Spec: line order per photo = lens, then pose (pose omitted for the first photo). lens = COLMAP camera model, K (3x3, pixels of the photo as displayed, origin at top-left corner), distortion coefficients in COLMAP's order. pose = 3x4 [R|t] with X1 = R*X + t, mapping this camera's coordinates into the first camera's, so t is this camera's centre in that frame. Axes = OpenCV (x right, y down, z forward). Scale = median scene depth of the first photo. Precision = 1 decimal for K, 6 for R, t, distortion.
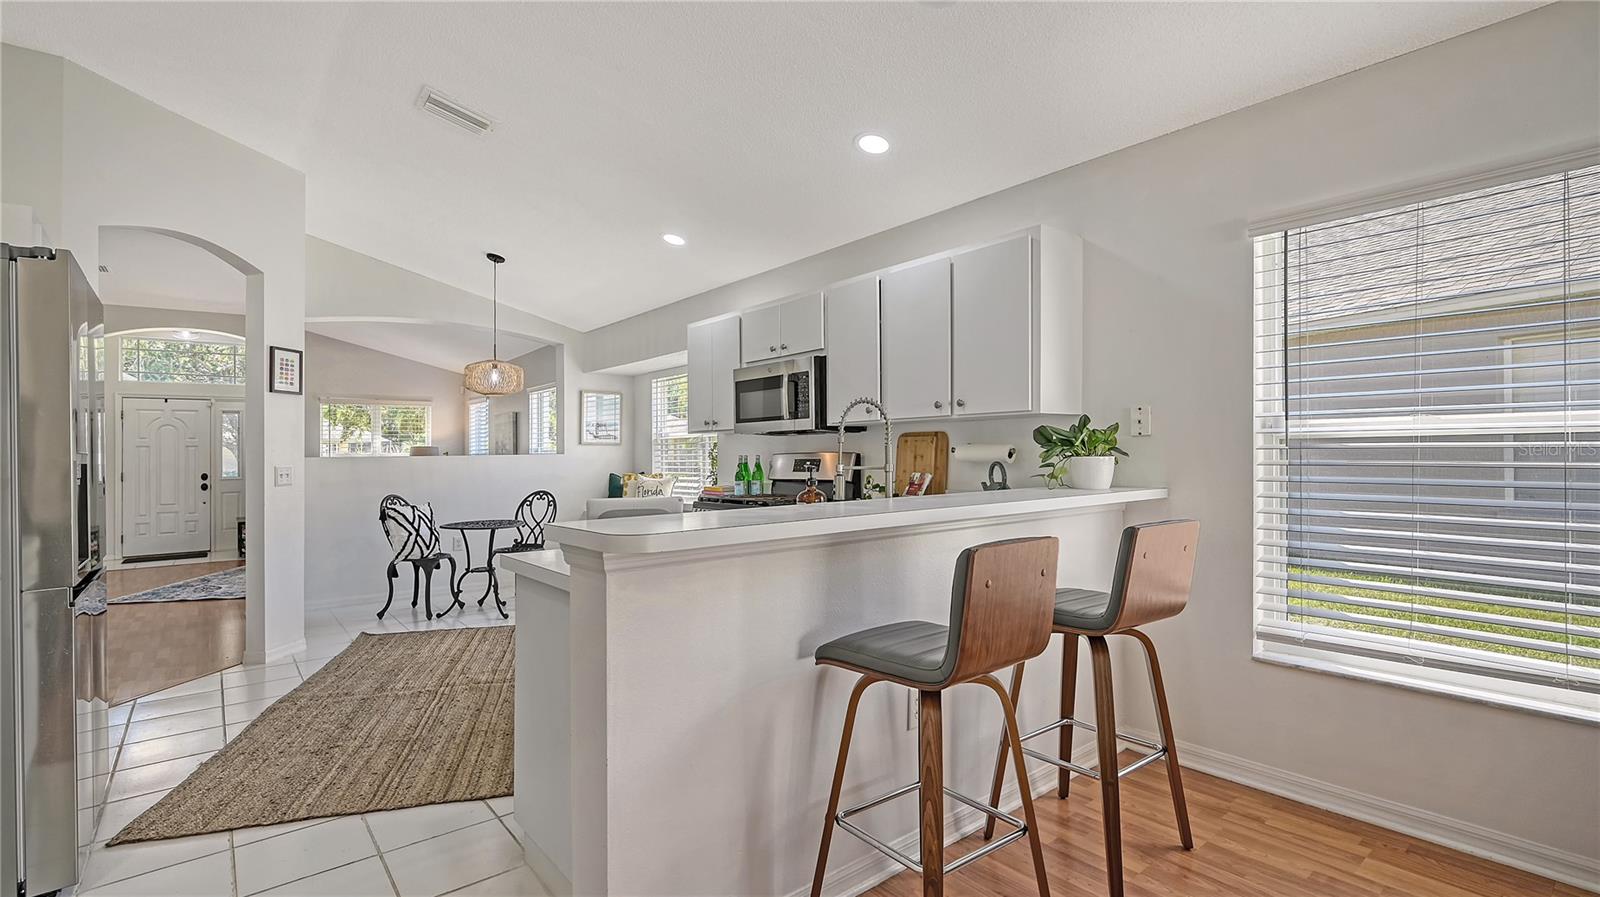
lens RADIAL K [[727.2, 0, 821.5], [0, 727.2, 439.0], [0, 0, 1]] dist [-0.005090, -0.001523]
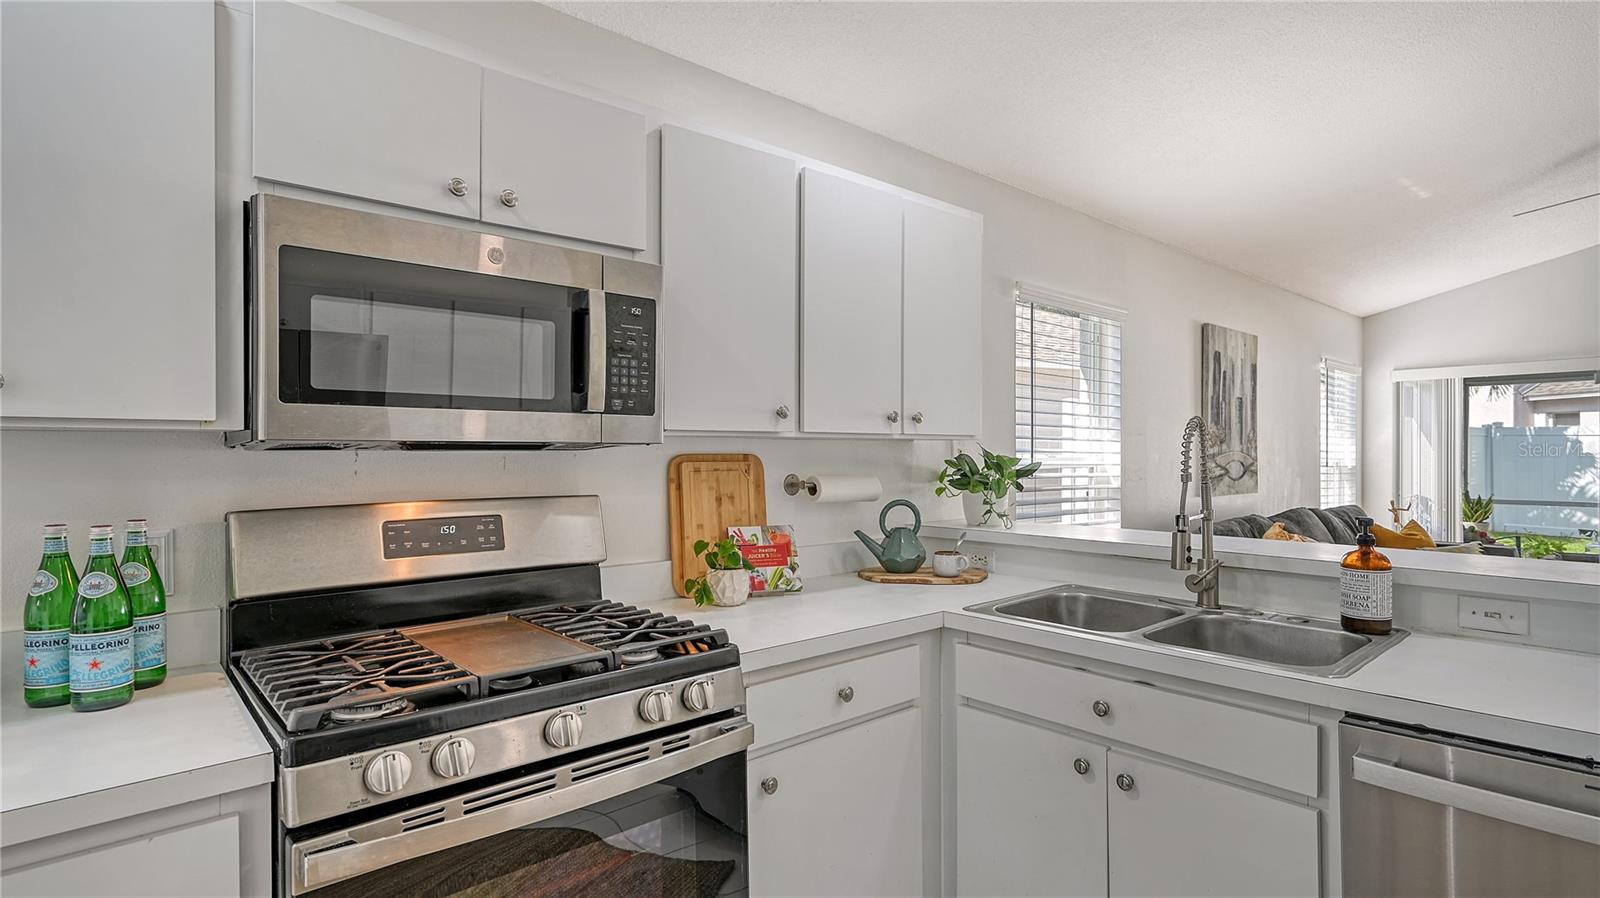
lens RADIAL K [[795.5, 0, 790.5], [0, 795.5, 458.0], [0, 0, 1]] dist [0.000816, 0.002098]
pose [[-0.017966, 0.005703, 0.999822, -0.338145], [-0.018569, 0.999809, -0.006036, -0.002862], [-0.999666, -0.018674, -0.017856, 0.677433]]
